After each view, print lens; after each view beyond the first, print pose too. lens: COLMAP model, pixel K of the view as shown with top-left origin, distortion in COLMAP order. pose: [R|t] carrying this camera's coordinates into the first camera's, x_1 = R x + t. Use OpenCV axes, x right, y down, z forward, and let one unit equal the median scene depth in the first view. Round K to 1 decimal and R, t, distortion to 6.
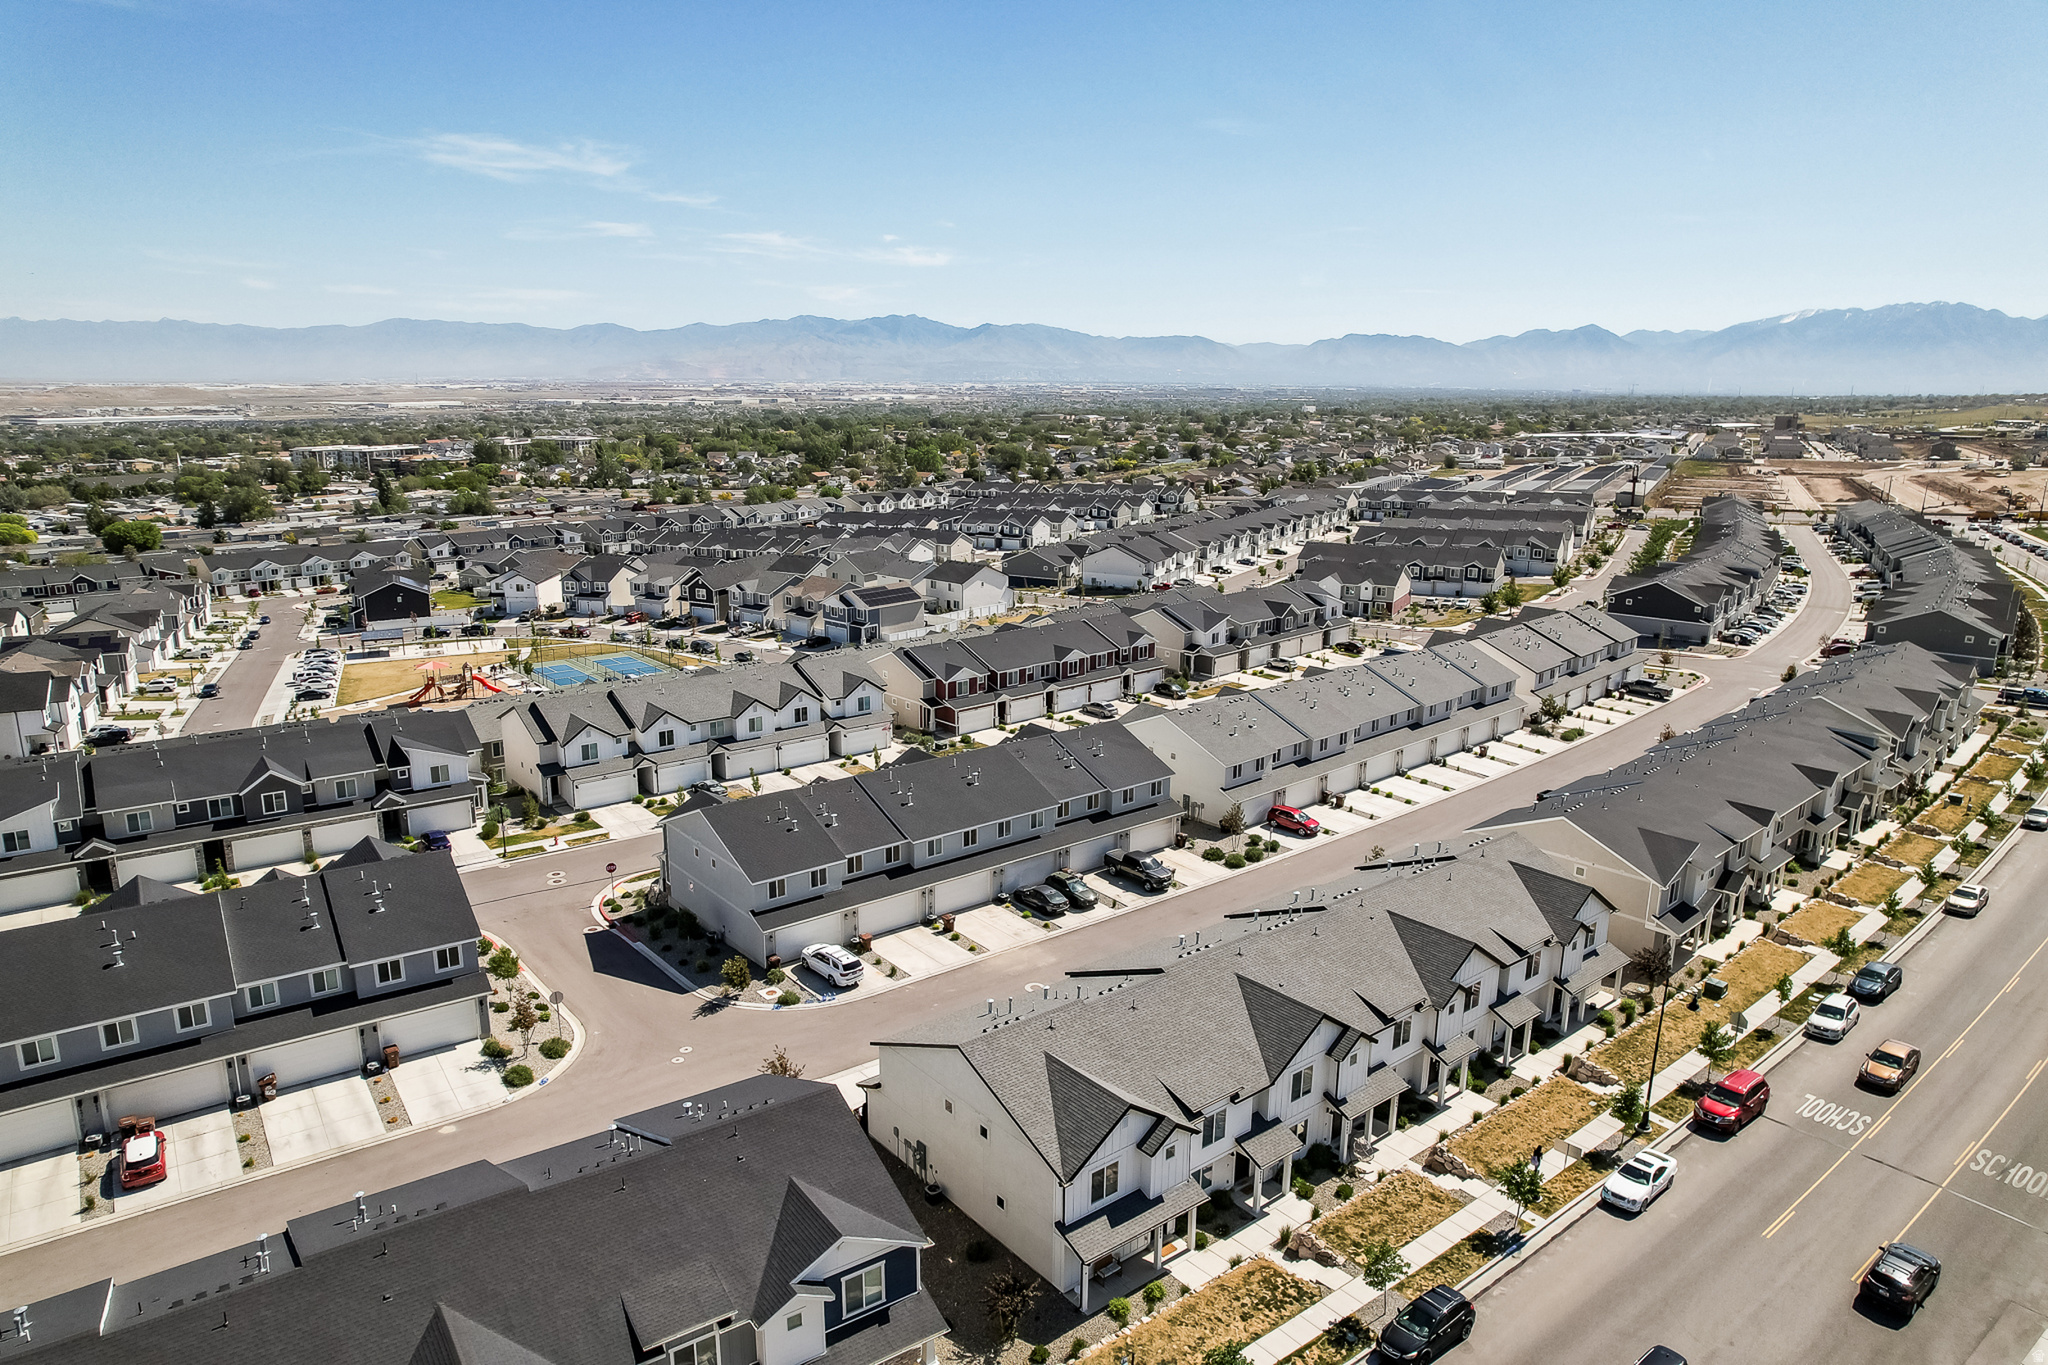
lens RADIAL K [[1313.1, 0, 1021.3], [0, 1313.1, 677.7], [0, 0, 1]] dist [-0.078187, 0.067516]
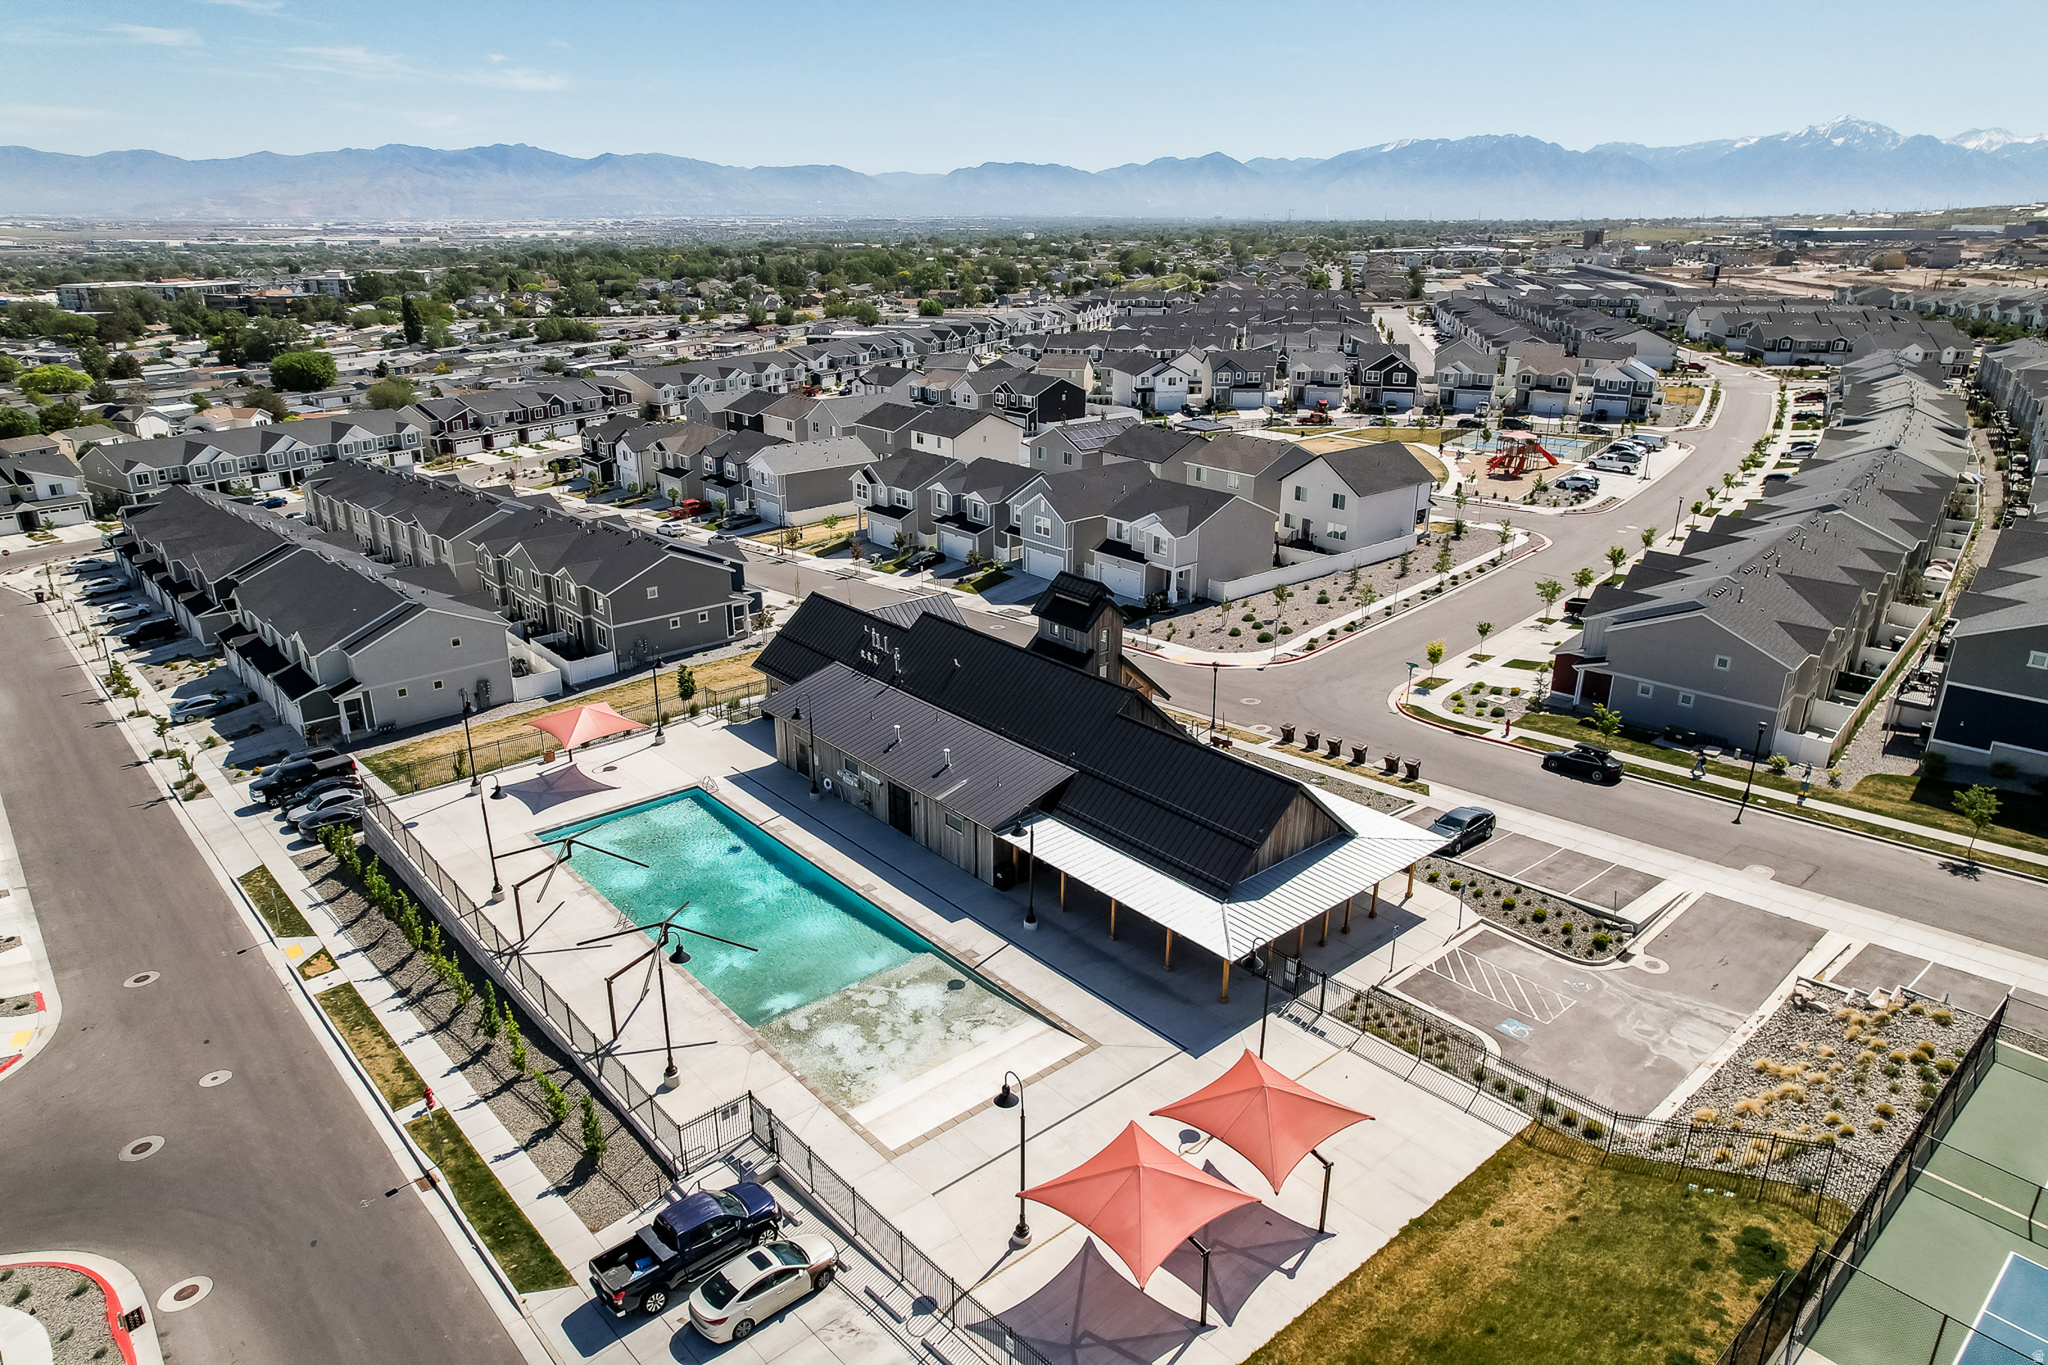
lens RADIAL K [[1313.1, 0, 1030.3], [0, 1313.1, 666.3], [0, 0, 1]] dist [-0.078187, 0.067516]
pose [[0.962594, -0.093810, 0.254191, -0.529305], [0.064893, 0.990667, 0.119867, 0.010808], [-0.263063, -0.098888, 0.959697, 0.068875]]
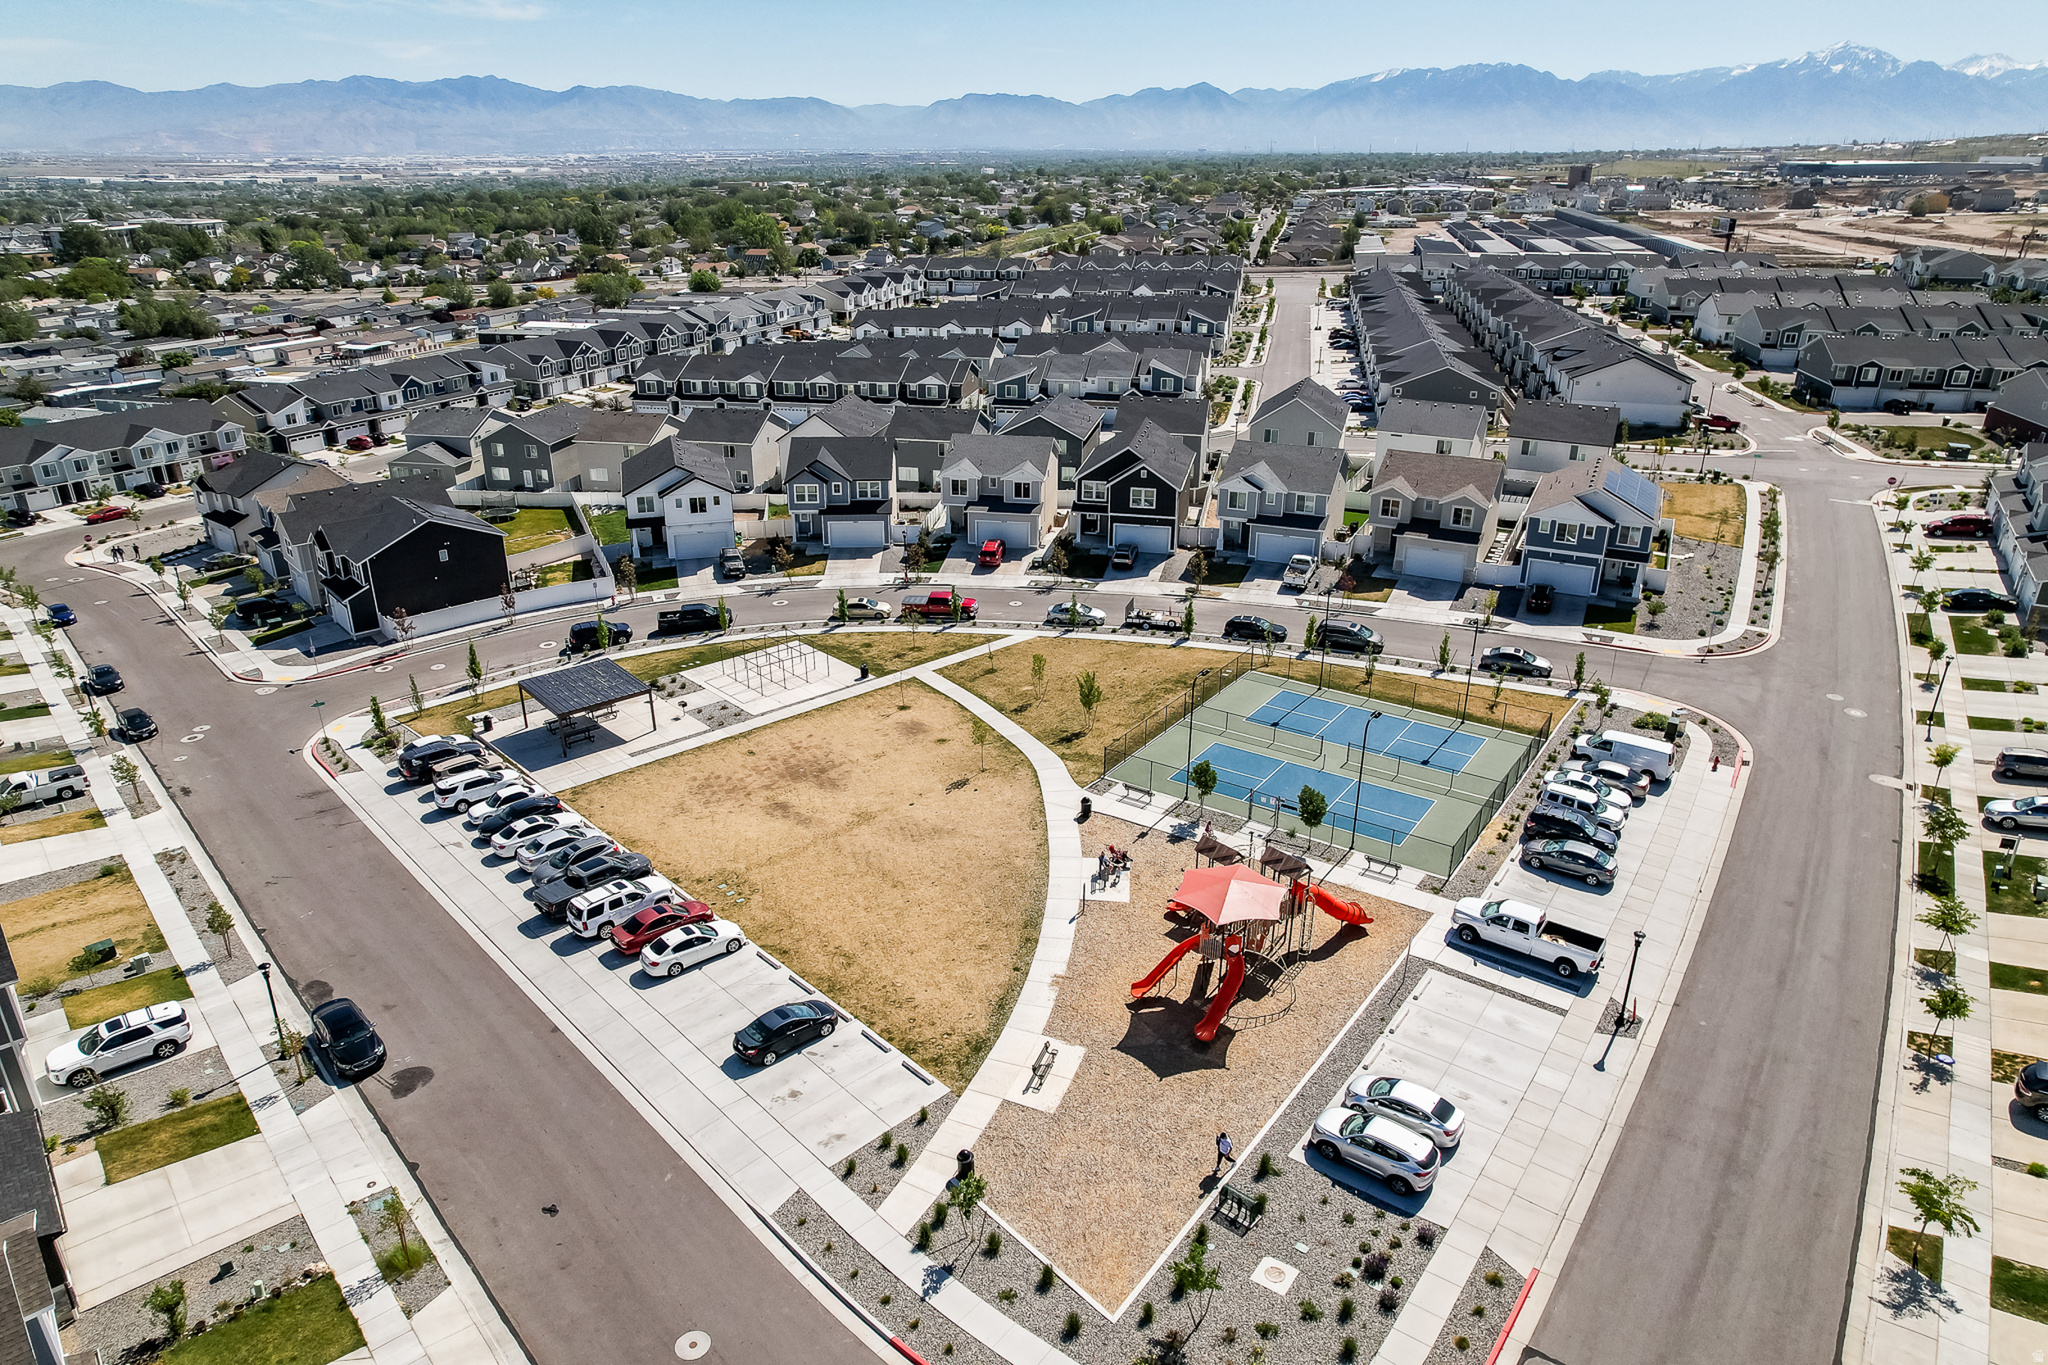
lens RADIAL K [[1313.1, 0, 1029.6], [0, 1313.1, 674.1], [0, 0, 1]] dist [-0.078187, 0.067516]
pose [[0.959696, -0.112992, 0.257326, -0.283626], [0.069848, 0.982785, 0.171043, -0.058014], [-0.272223, -0.146175, 0.951066, 0.355644]]
